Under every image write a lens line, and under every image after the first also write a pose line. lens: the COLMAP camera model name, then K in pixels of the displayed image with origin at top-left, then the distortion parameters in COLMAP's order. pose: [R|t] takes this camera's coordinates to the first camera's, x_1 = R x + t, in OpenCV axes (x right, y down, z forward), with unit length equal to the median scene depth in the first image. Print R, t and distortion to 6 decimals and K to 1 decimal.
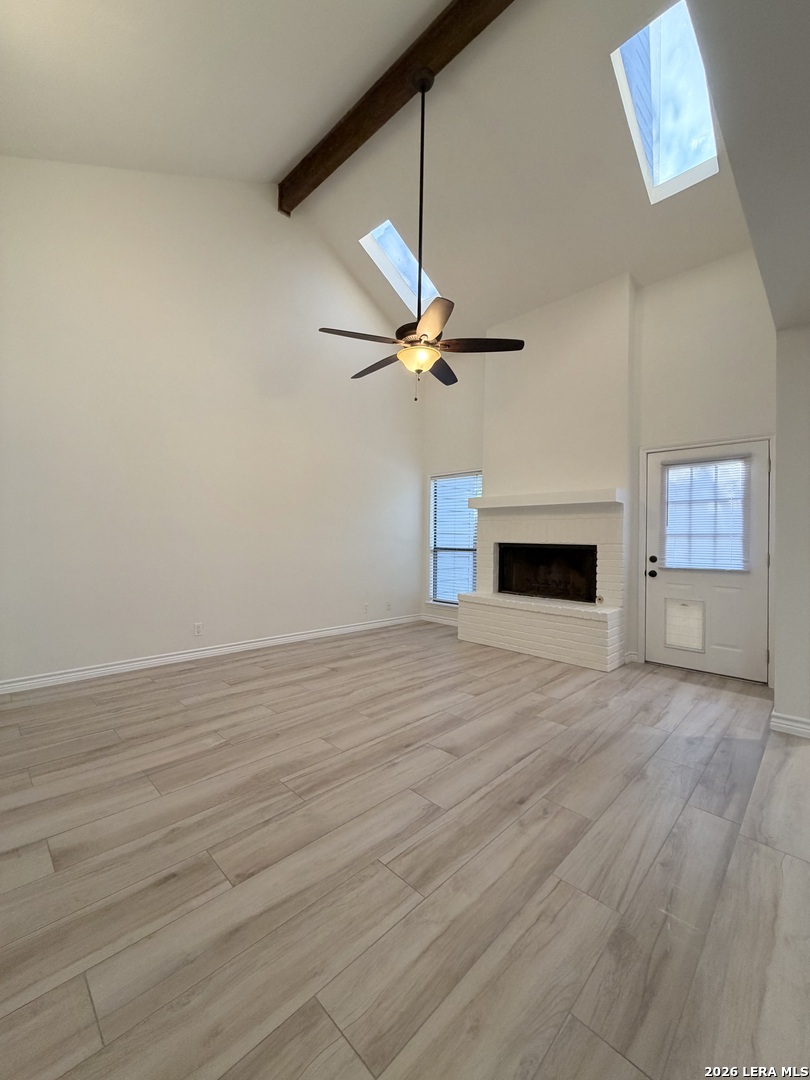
lens RADIAL K [[431.2, 0, 405.0], [0, 431.2, 540.0], [0, 0, 1]] dist [0.000926, 0.000217]
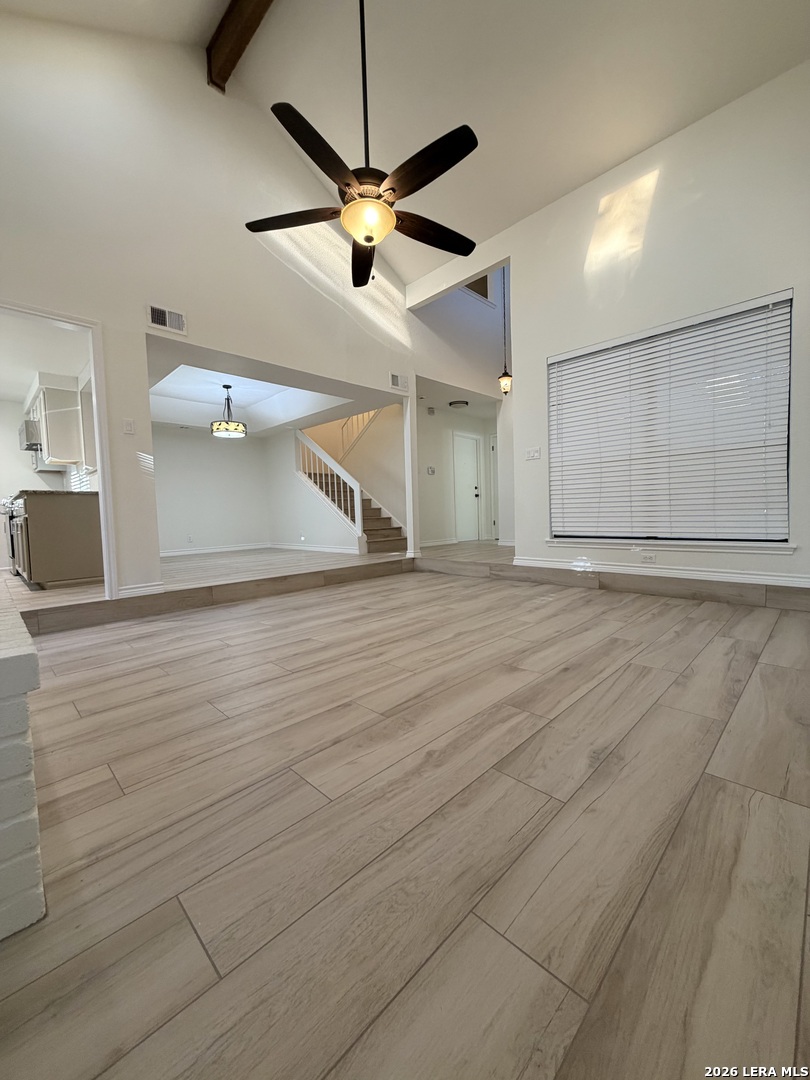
lens RADIAL K [[431.2, 0, 405.0], [0, 431.2, 540.0], [0, 0, 1]] dist [0.000926, 0.000217]
pose [[-0.999929, 0.010340, 0.005875, -0.029637], [0.010680, 0.998080, 0.061013, 0.100104], [-0.005233, 0.061071, -0.998120, 1.599627]]
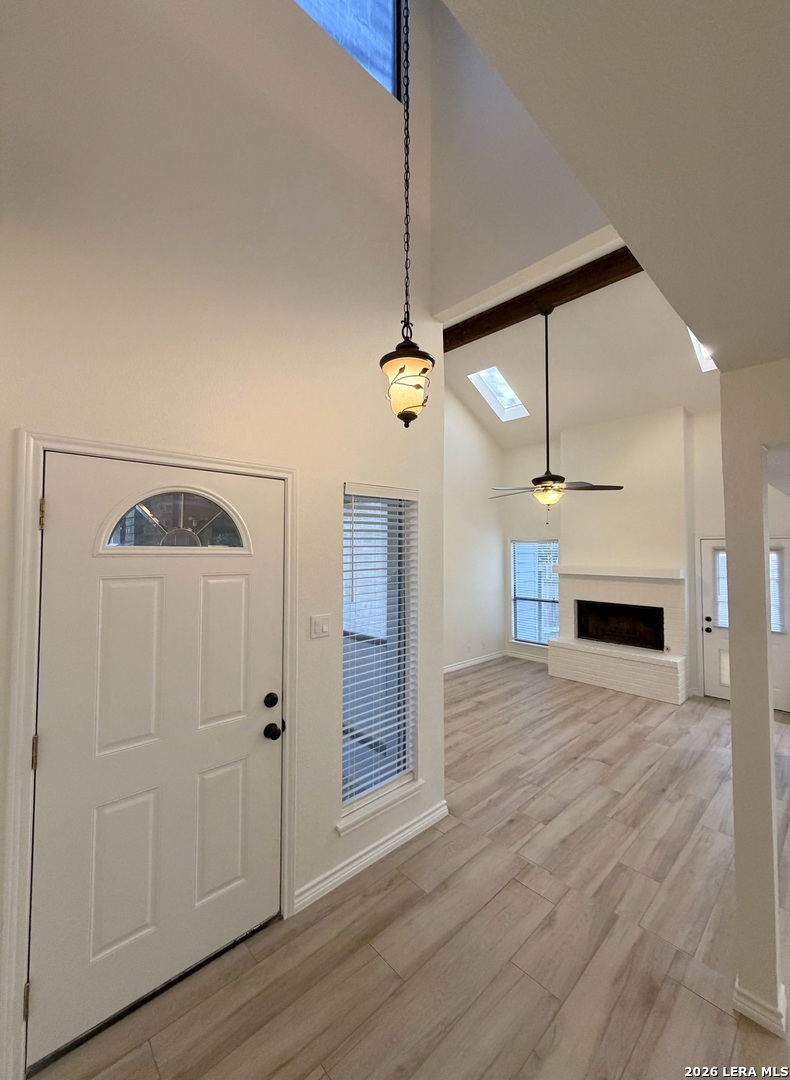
lens RADIAL K [[430.0, 0, 383.2], [0, 430.0, 540.7], [0, 0, 1]] dist [-0.001435, -0.000430]
pose [[0.998123, -0.018123, -0.058492, -0.401861], [0.017081, 0.999687, -0.018276, -0.219719], [0.058805, 0.017243, 0.998121, -0.454450]]
